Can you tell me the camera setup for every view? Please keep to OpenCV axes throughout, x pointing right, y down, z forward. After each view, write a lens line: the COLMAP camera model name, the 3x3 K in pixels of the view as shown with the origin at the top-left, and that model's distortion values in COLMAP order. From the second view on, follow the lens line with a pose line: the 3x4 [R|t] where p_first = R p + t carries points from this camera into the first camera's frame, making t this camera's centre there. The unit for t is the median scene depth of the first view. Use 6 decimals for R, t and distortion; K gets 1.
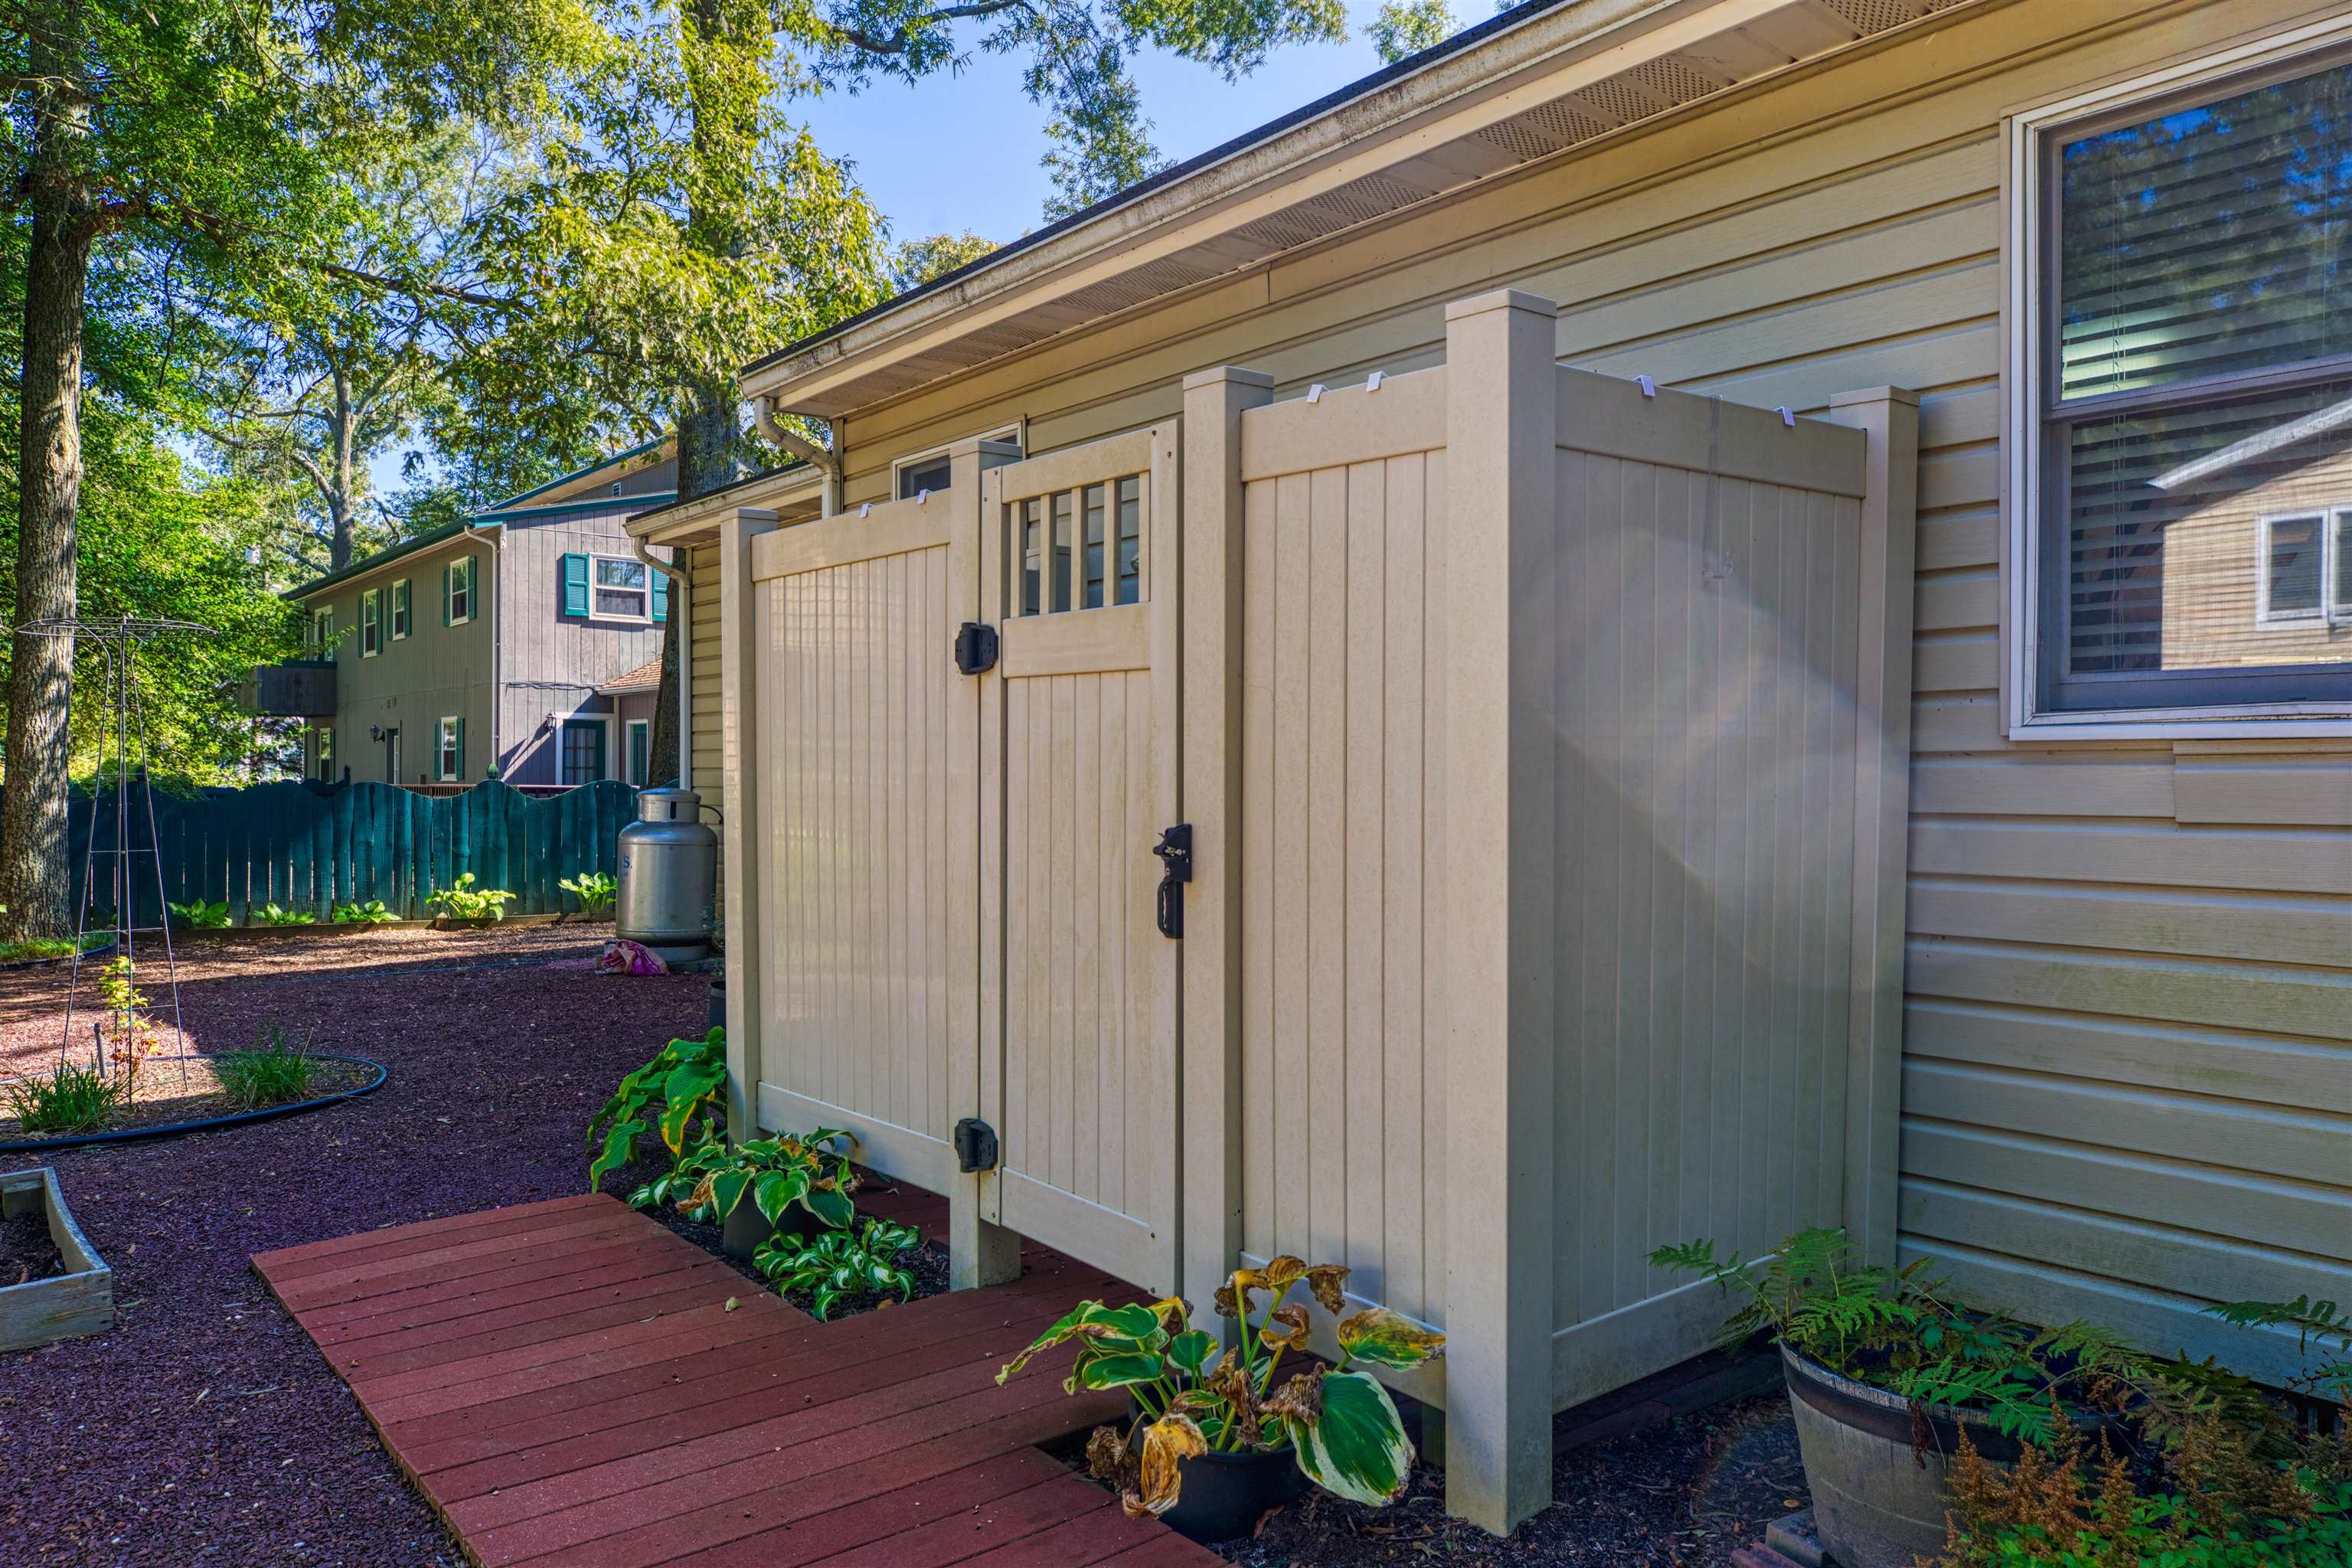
lens RADIAL K [[1620.7, 0, 1185.9], [0, 1620.7, 772.2], [0, 0, 1]] dist [0.019440, 0.010797]
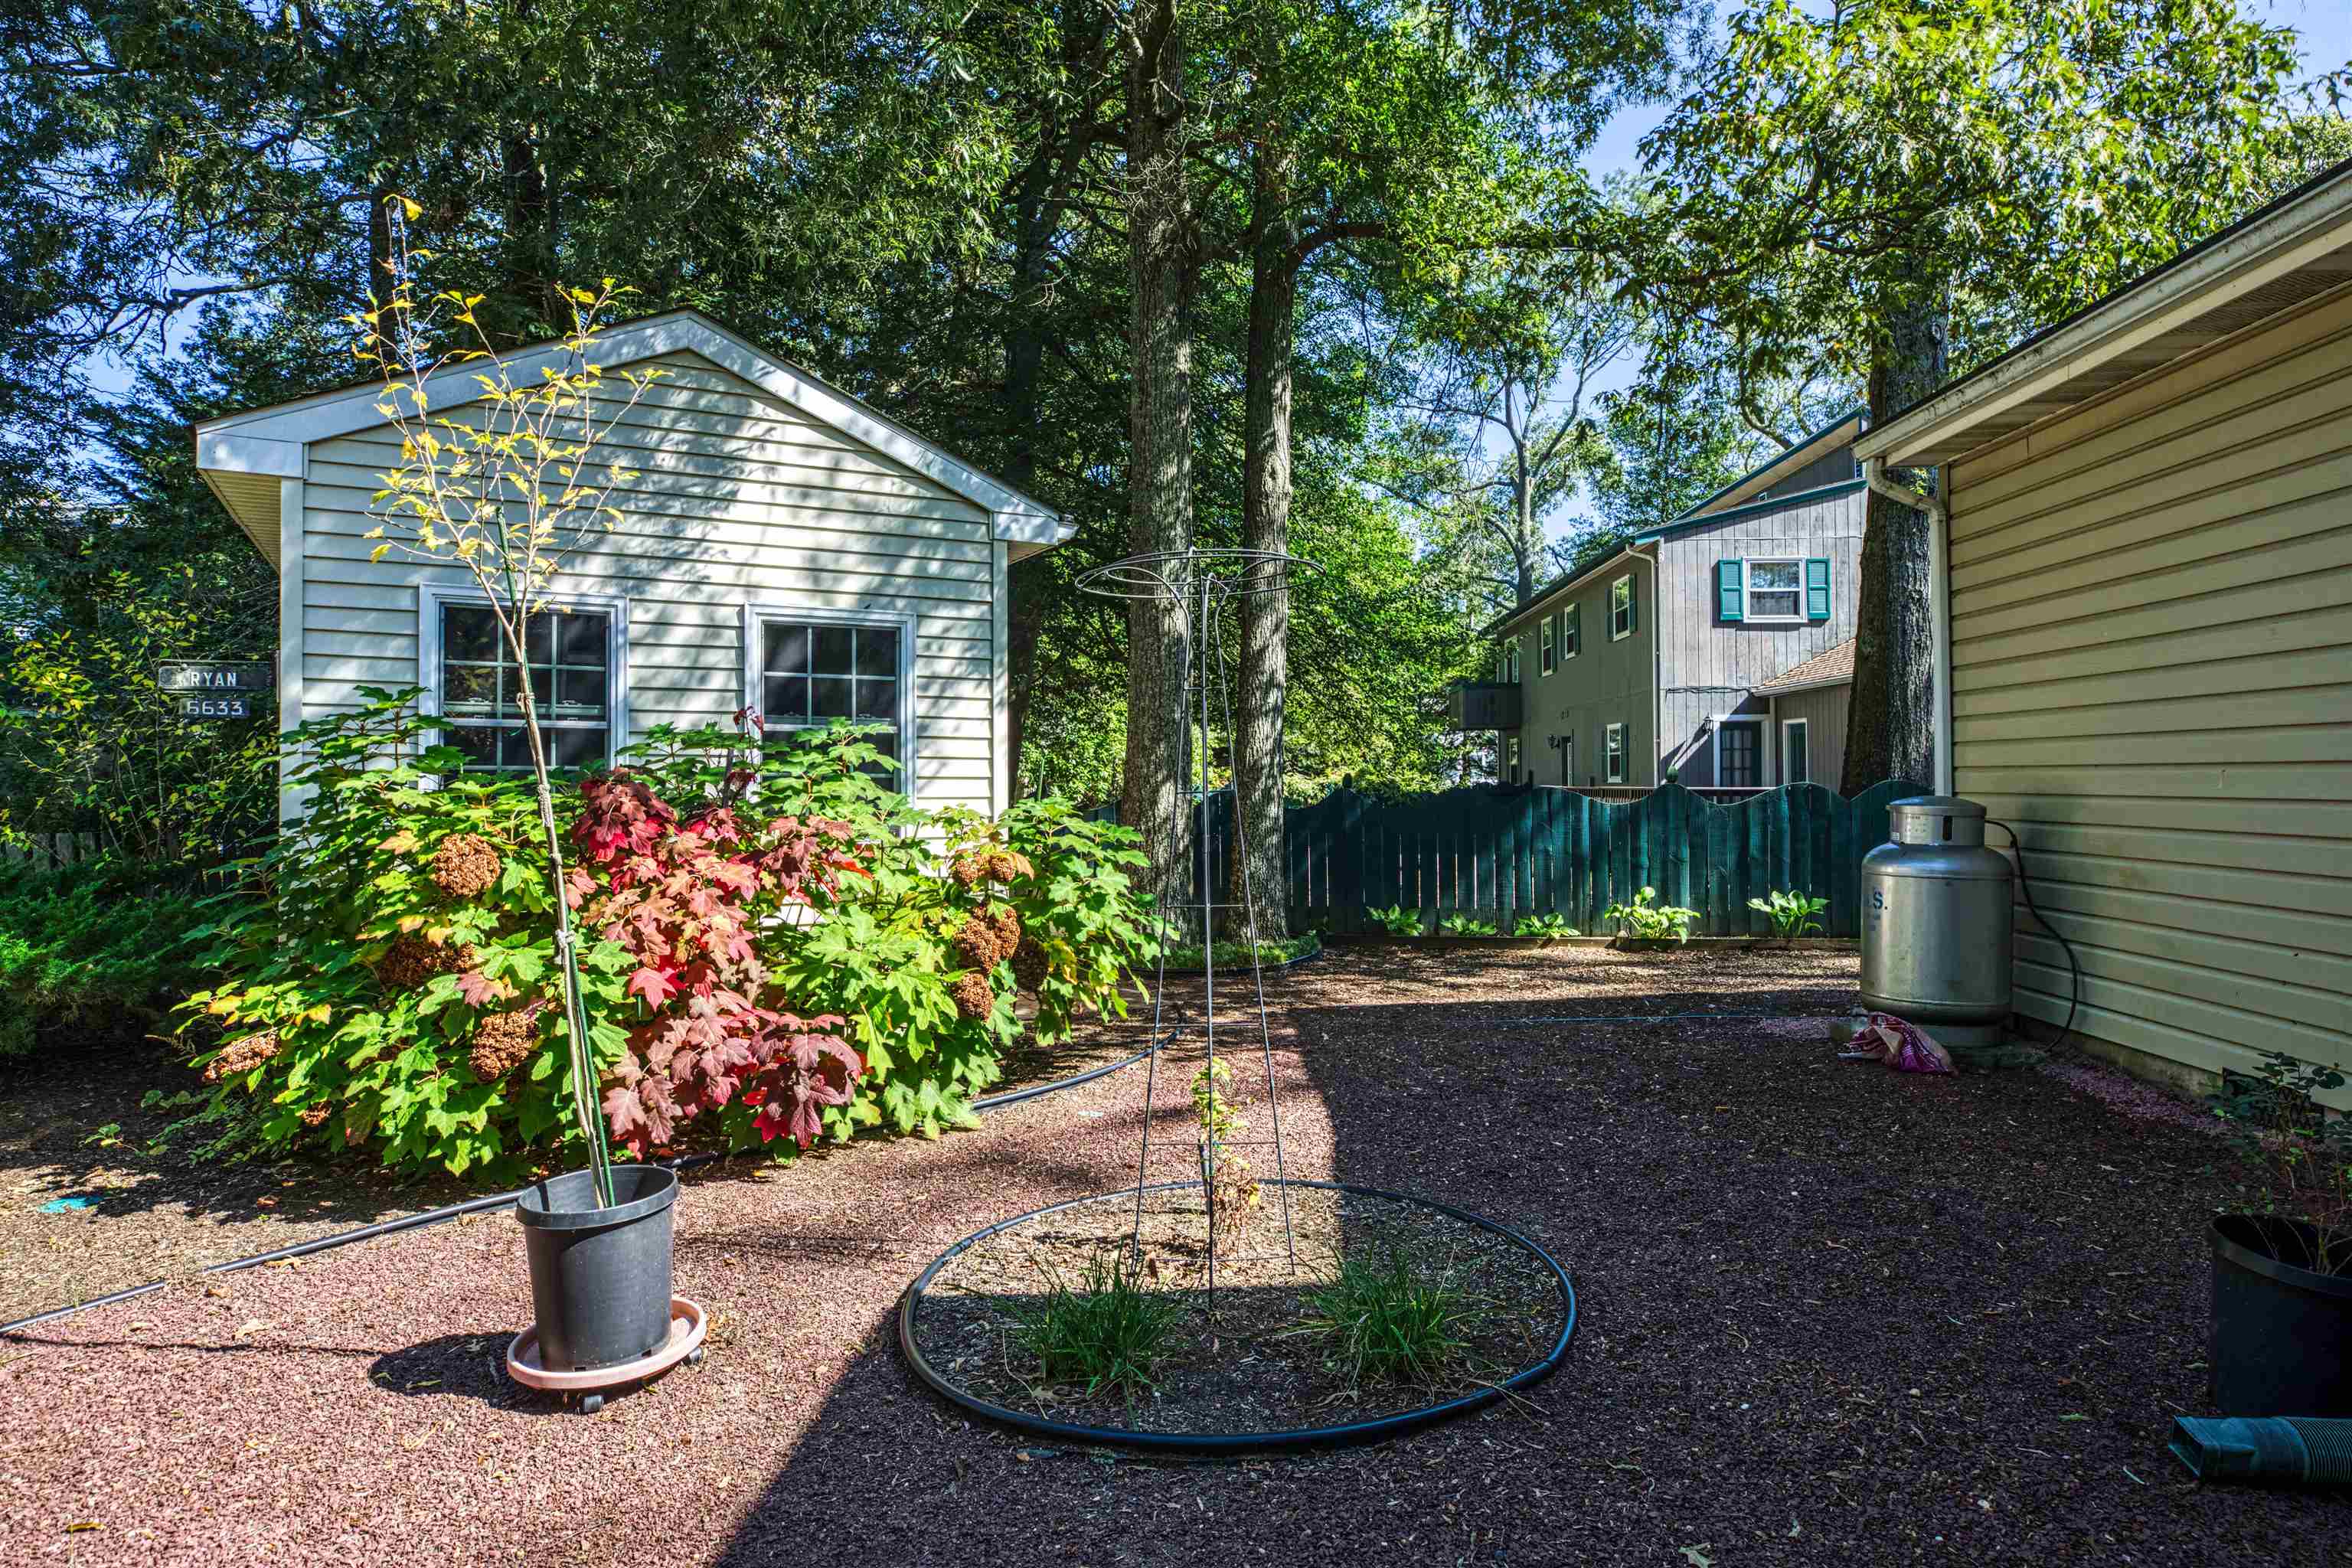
lens RADIAL K [[1311.6, 0, 1182.6], [0, 1311.6, 772.2], [0, 0, 1]] dist [-0.014652, 0.000044]
pose [[0.740479, -0.013583, -0.671942, -0.082757], [0.013345, 0.999896, -0.005507, -0.000829], [0.671947, -0.004889, 0.740583, 0.166710]]
